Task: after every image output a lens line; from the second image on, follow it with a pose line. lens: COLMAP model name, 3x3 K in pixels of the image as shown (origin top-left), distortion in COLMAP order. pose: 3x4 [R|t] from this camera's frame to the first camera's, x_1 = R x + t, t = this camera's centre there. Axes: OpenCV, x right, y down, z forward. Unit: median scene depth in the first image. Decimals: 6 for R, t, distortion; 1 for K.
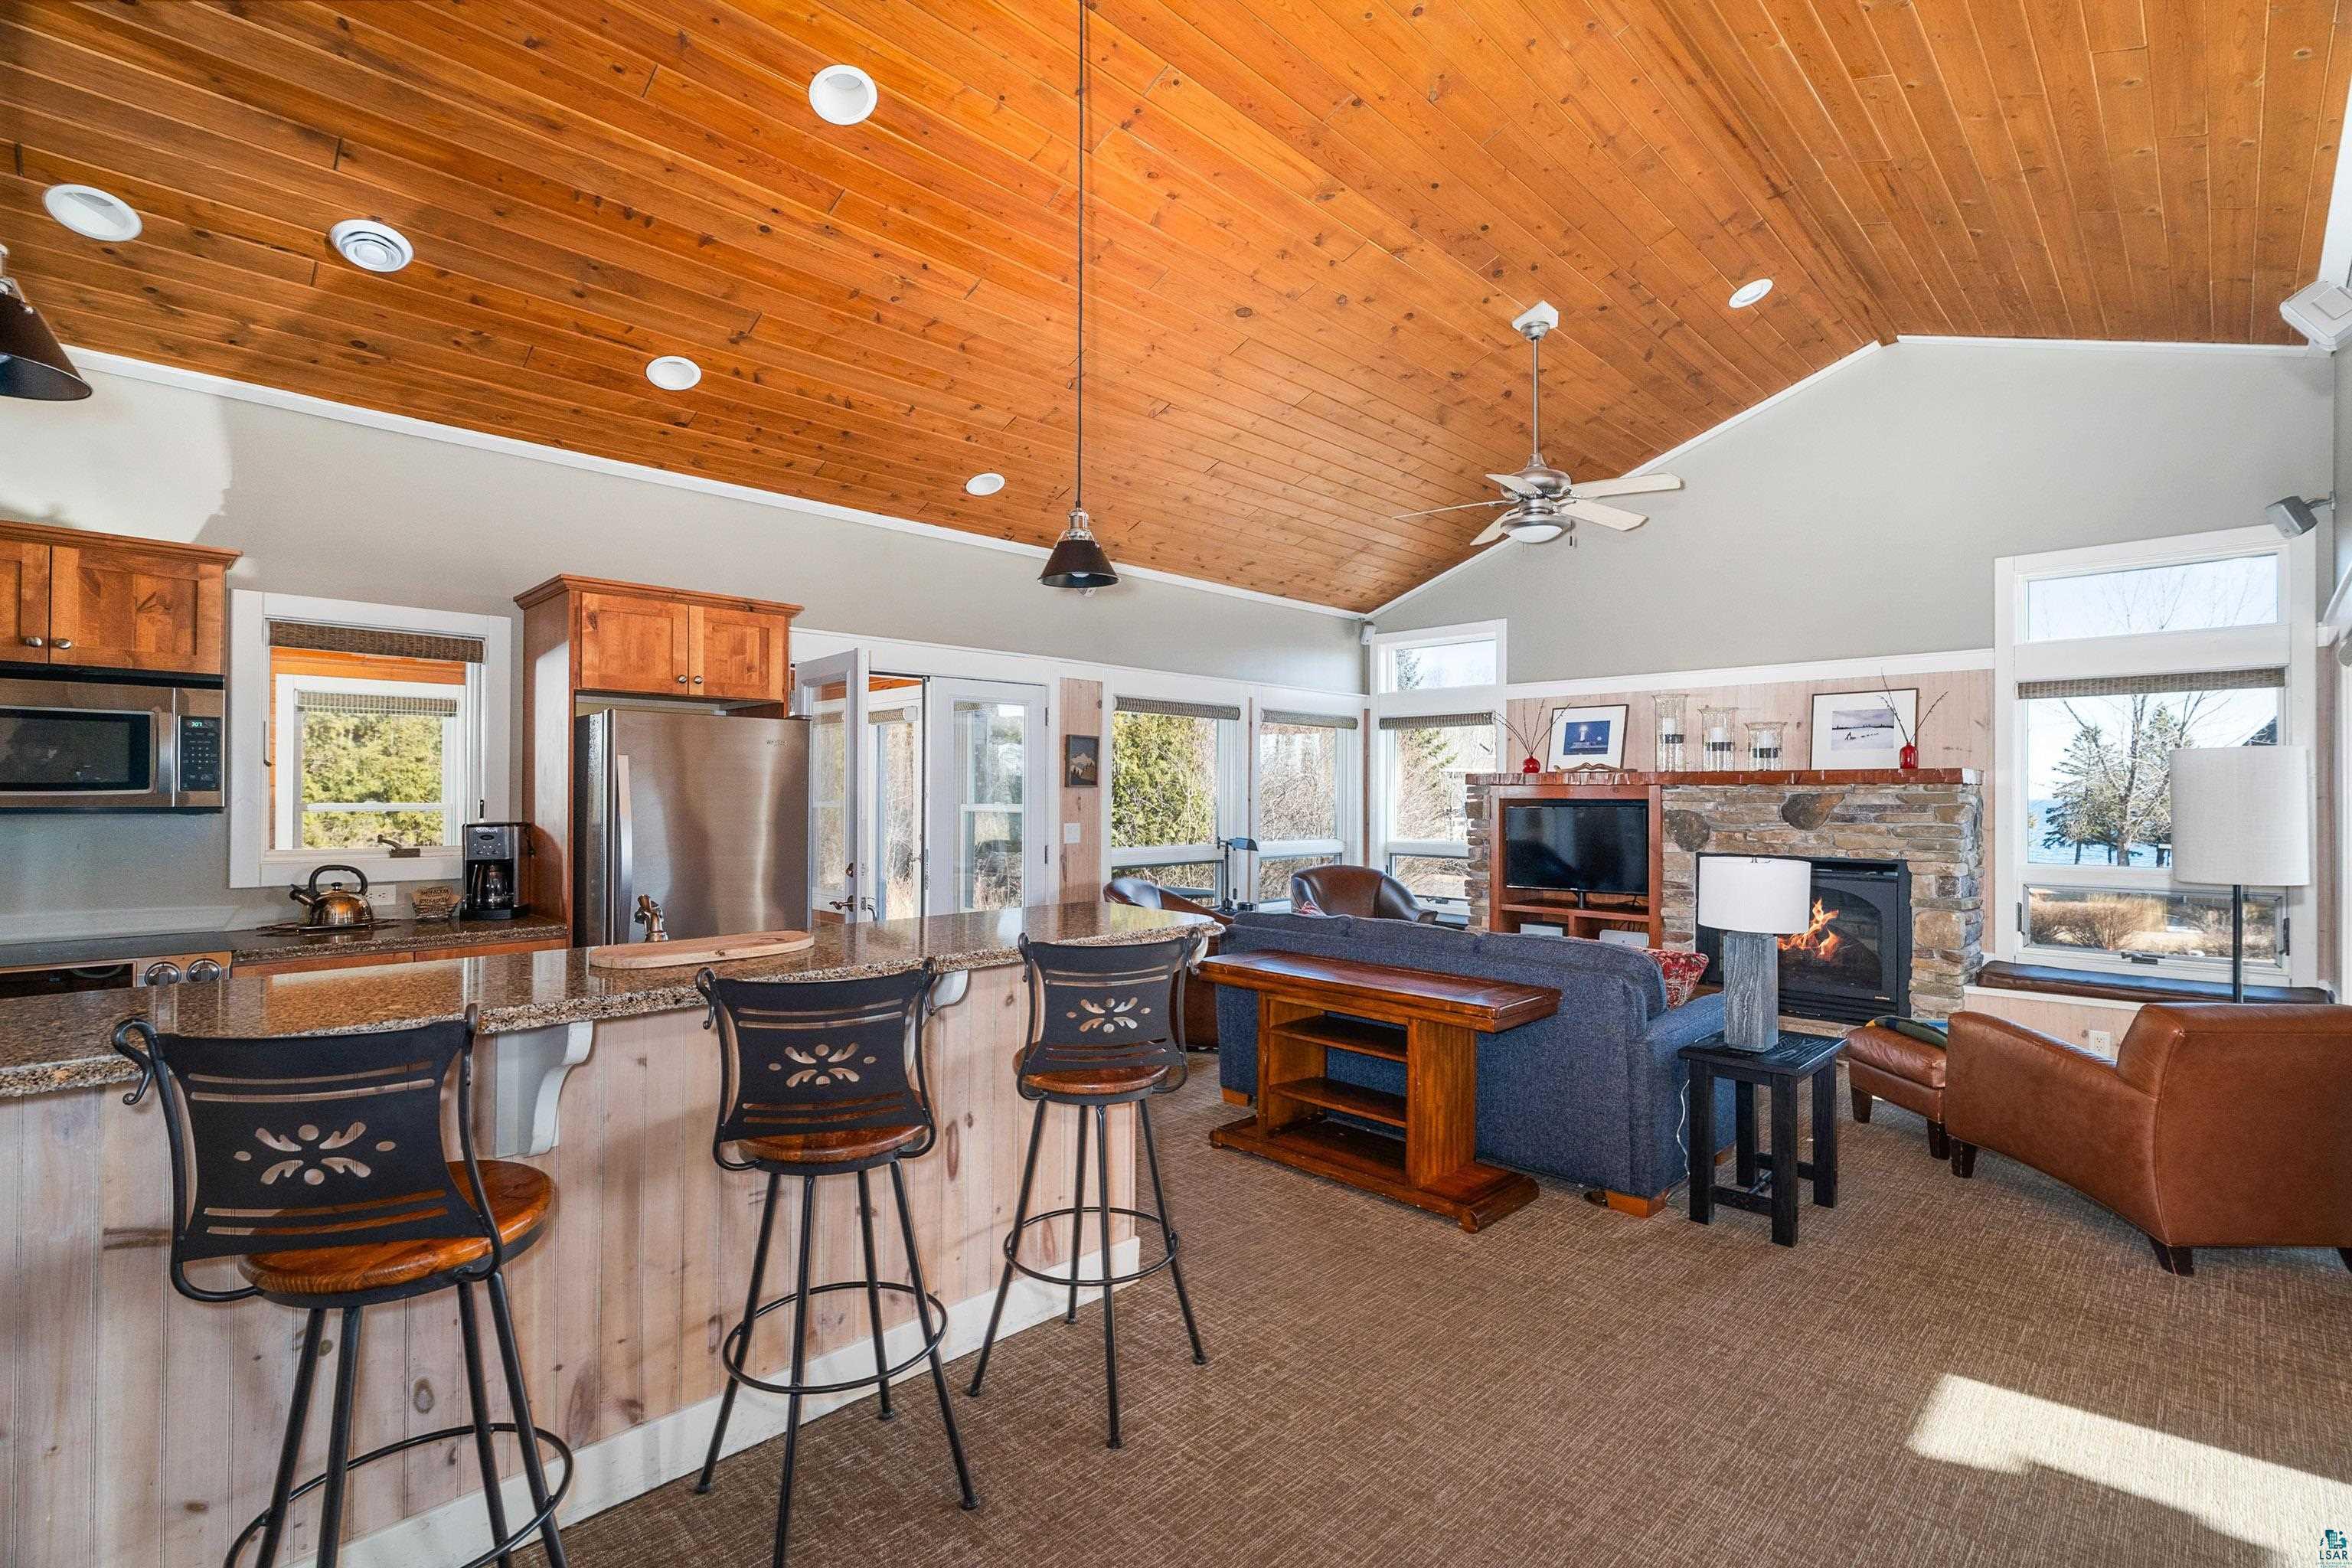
lens RADIAL K [[1076.9, 0, 1172.9], [0, 1076.9, 780.0], [0, 0, 1]] dist [-0.000941, 0.000759]
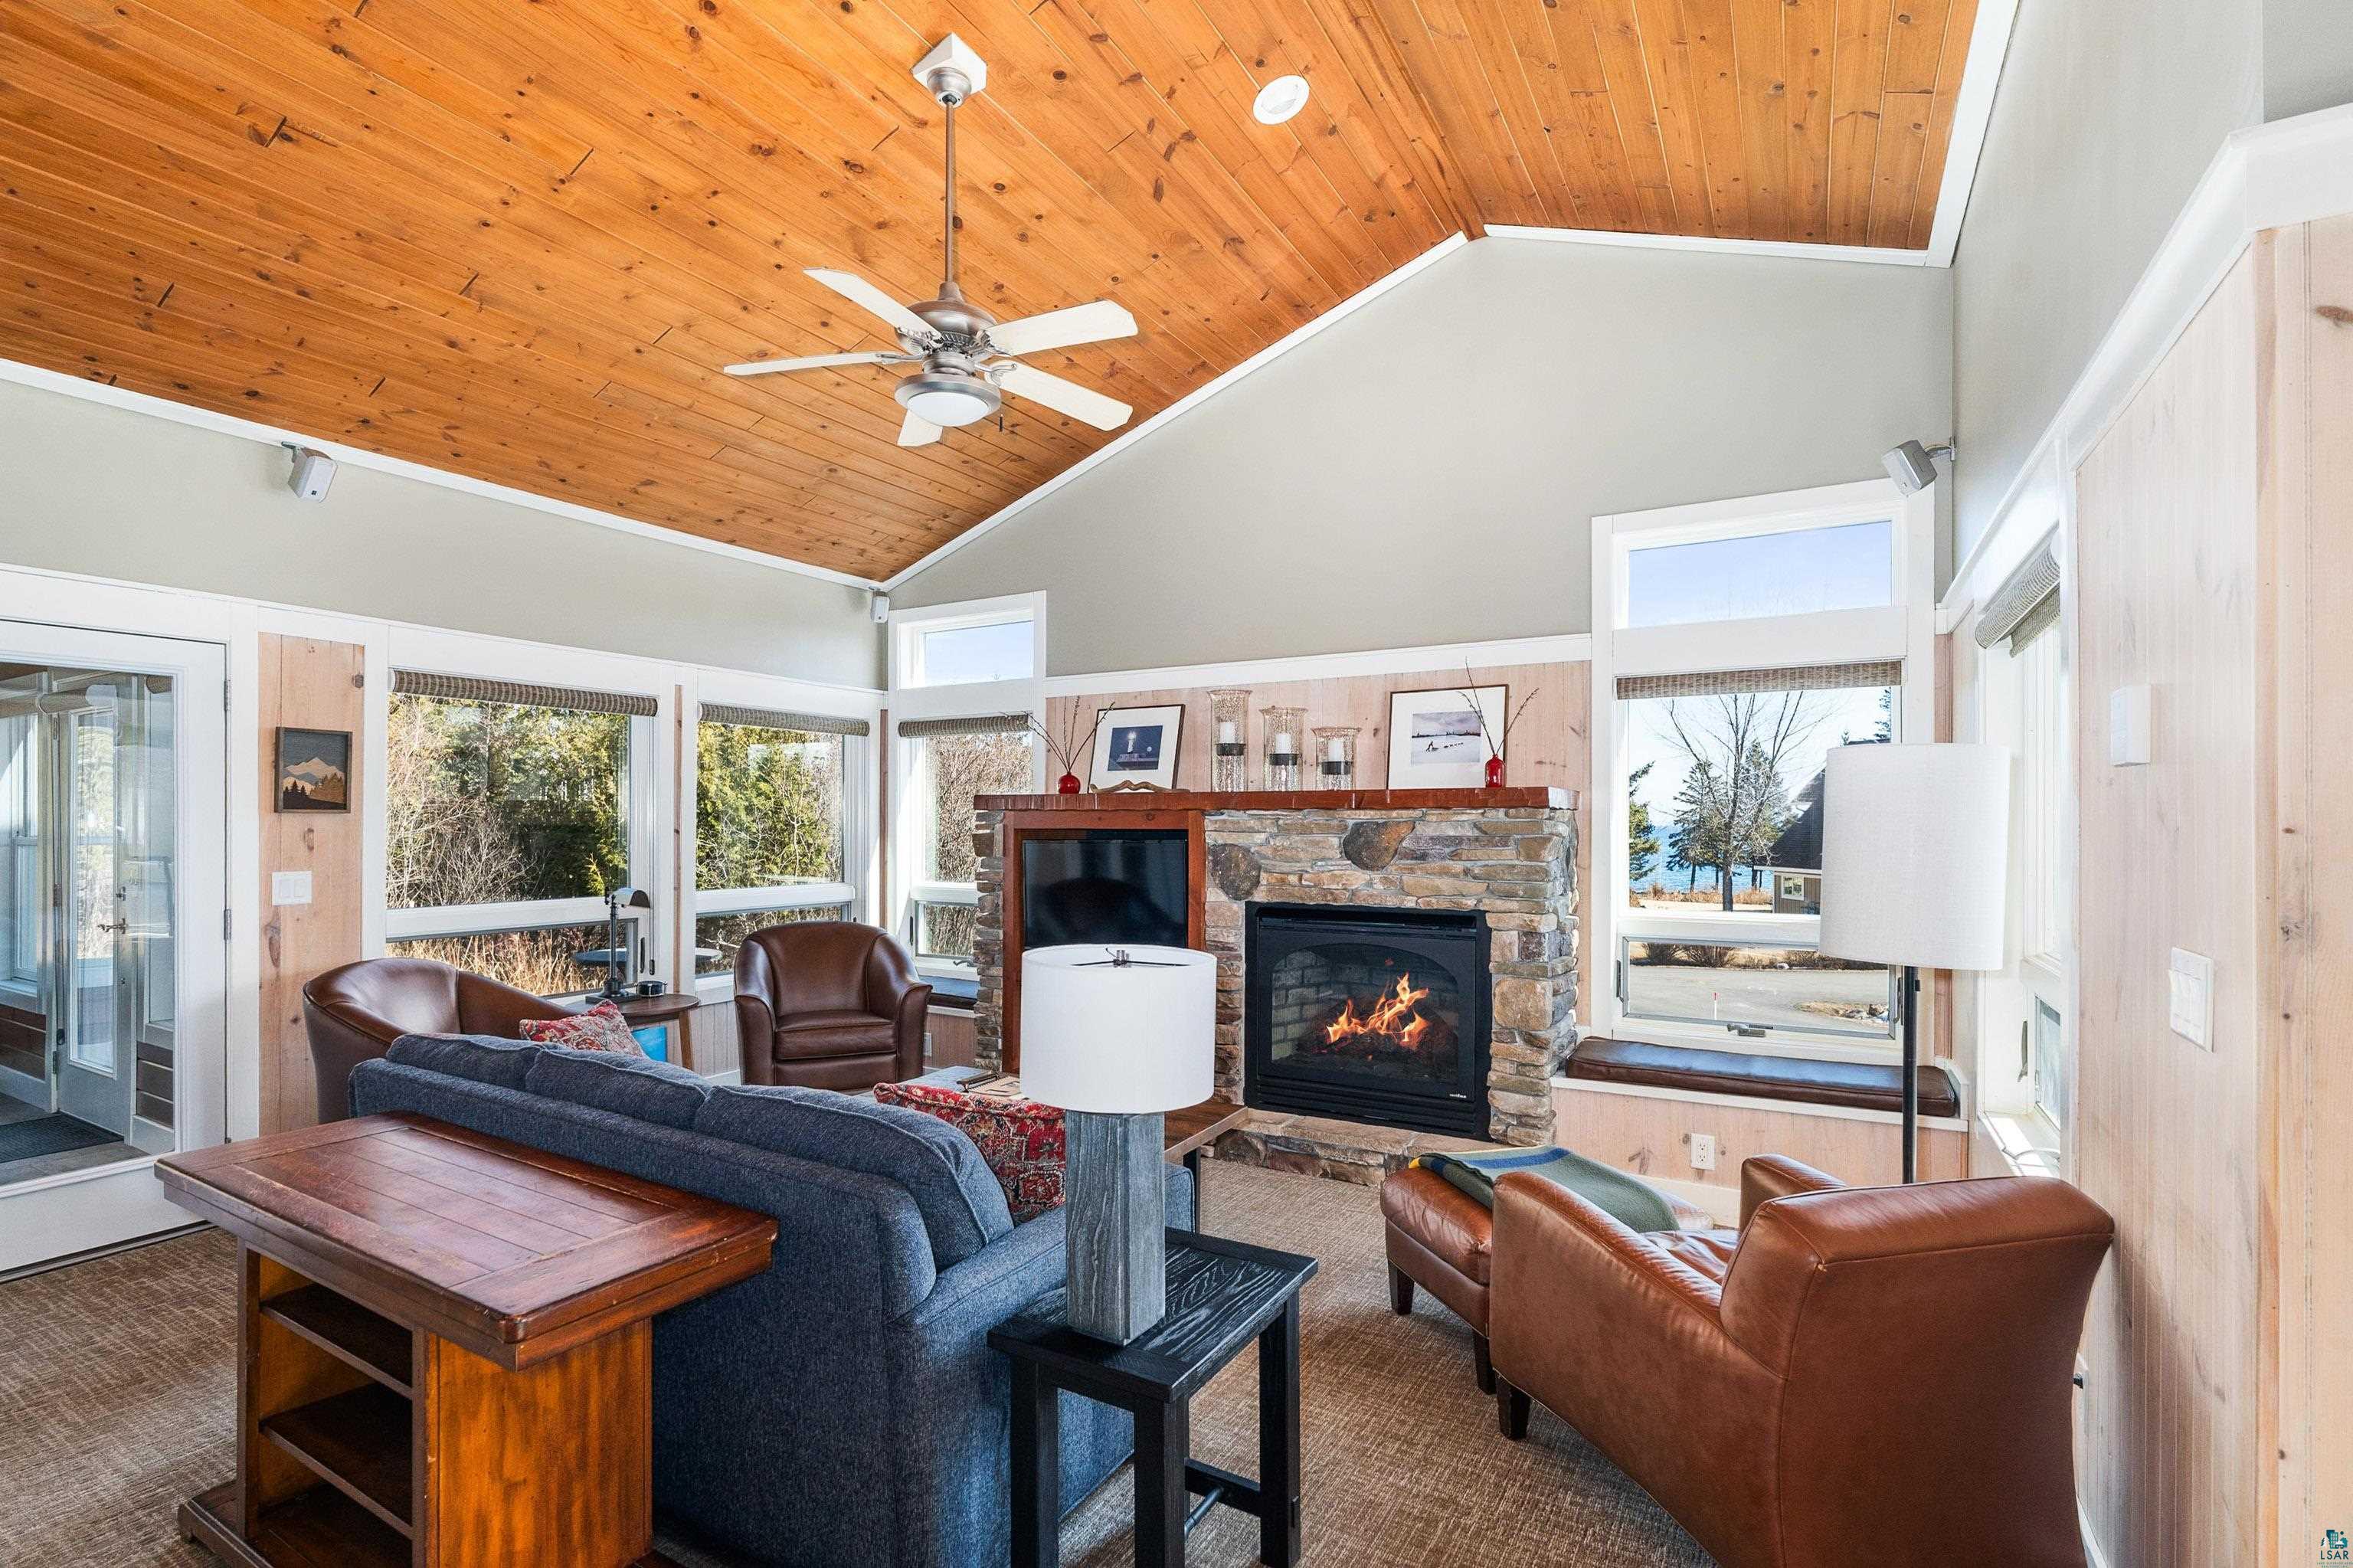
lens RADIAL K [[1103.1, 0, 1170.5], [0, 1103.1, 810.2], [0, 0, 1]] dist [-0.004636, 0.000907]
pose [[0.967622, 0.001042, 0.252403, 0.255935], [-0.001561, 0.999997, 0.001858, 0.003606], [-0.252400, -0.002192, 0.967620, 0.292178]]
